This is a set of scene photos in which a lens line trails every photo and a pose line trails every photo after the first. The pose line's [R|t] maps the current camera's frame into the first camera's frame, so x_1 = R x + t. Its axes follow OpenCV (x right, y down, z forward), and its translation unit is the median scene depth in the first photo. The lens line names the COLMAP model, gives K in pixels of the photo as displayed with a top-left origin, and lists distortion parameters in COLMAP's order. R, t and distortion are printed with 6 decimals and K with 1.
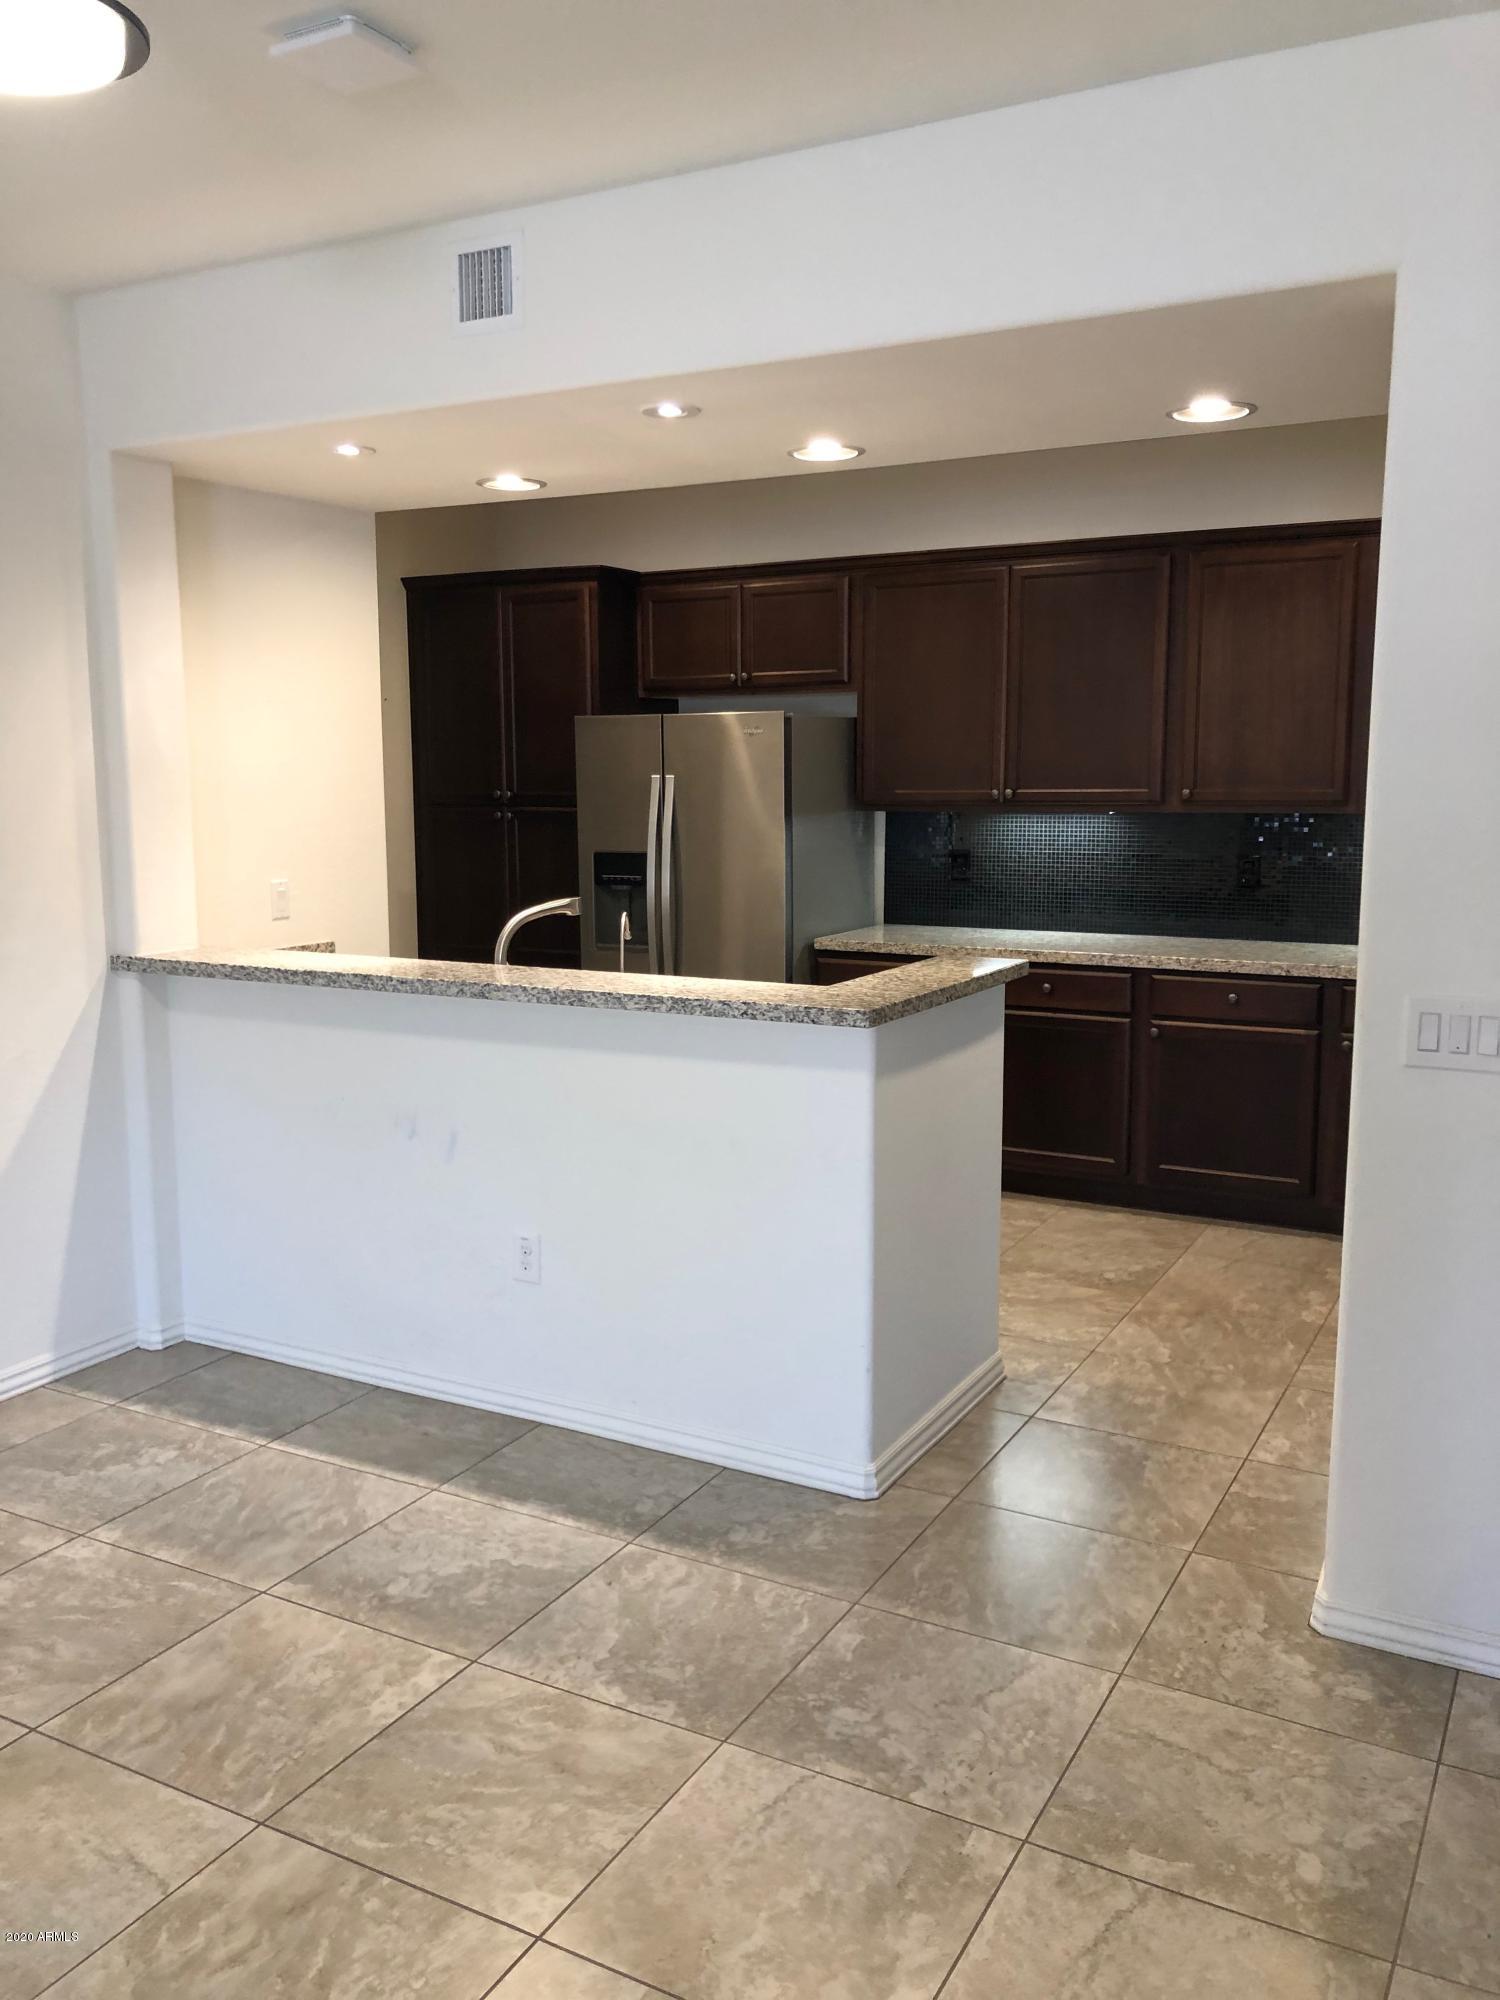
lens RADIAL K [[1615.8, 0, 750.0], [0, 1615.8, 1000.0], [0, 0, 1]] dist [0.156030, 0.000918]
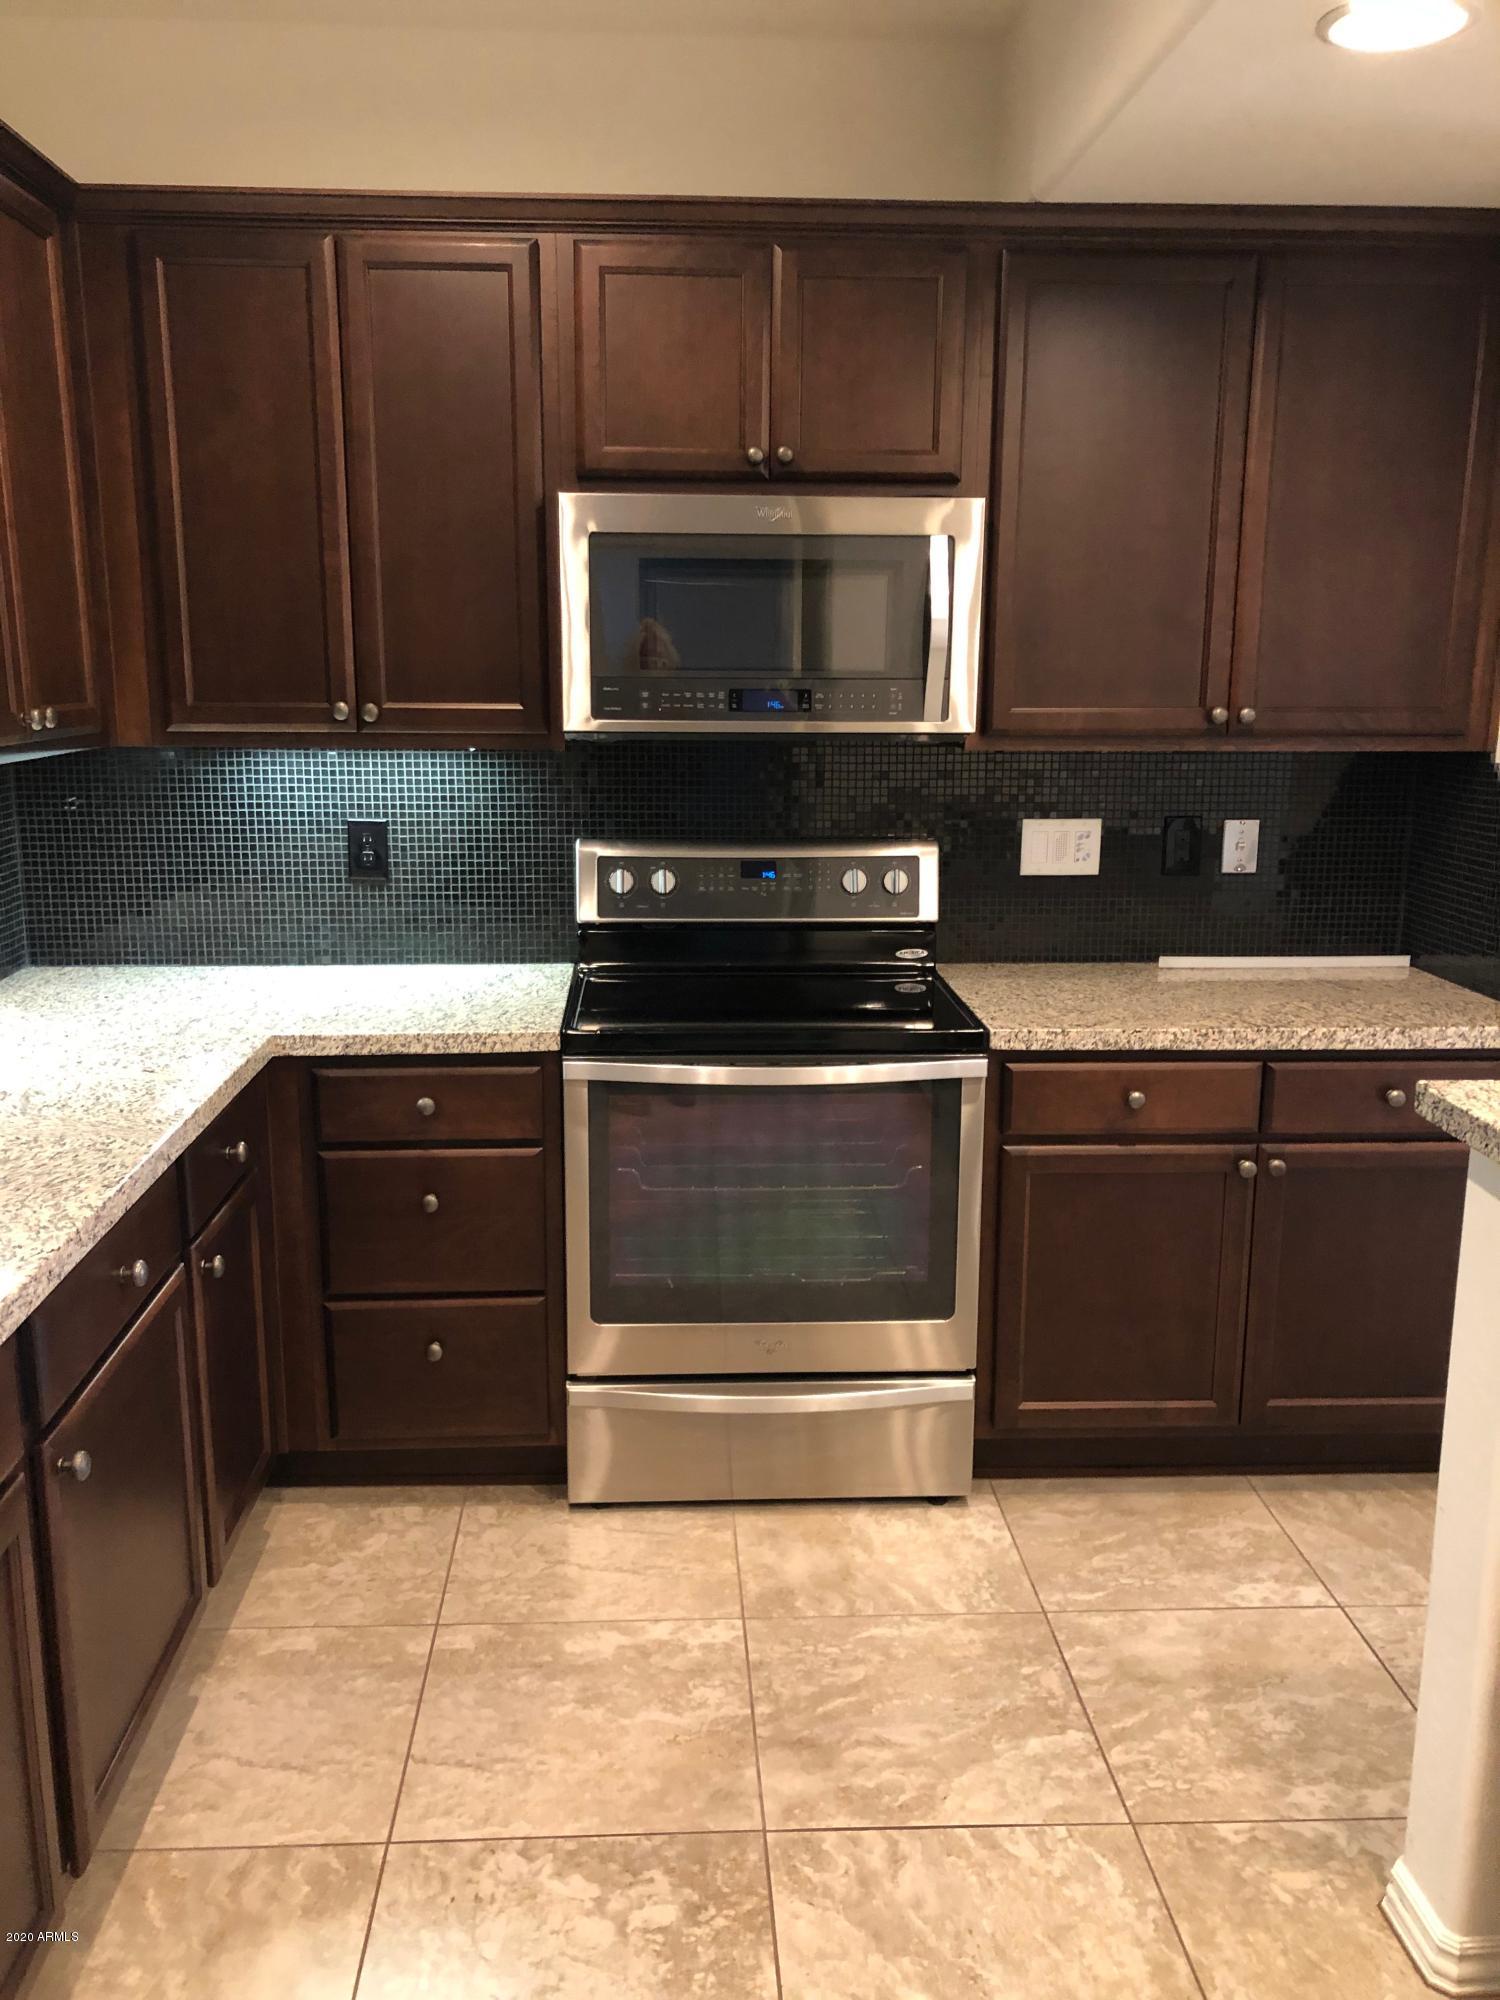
lens RADIAL K [[1637.2, 0, 750.0], [0, 1637.2, 1000.0], [0, 0, 1]] dist [0.009741, 0.005838]
pose [[-0.522068, -0.186909, 0.832172, -0.100891], [0.113114, 0.951901, 0.284763, -0.178300], [-0.845370, 0.242796, -0.475814, 1.202005]]
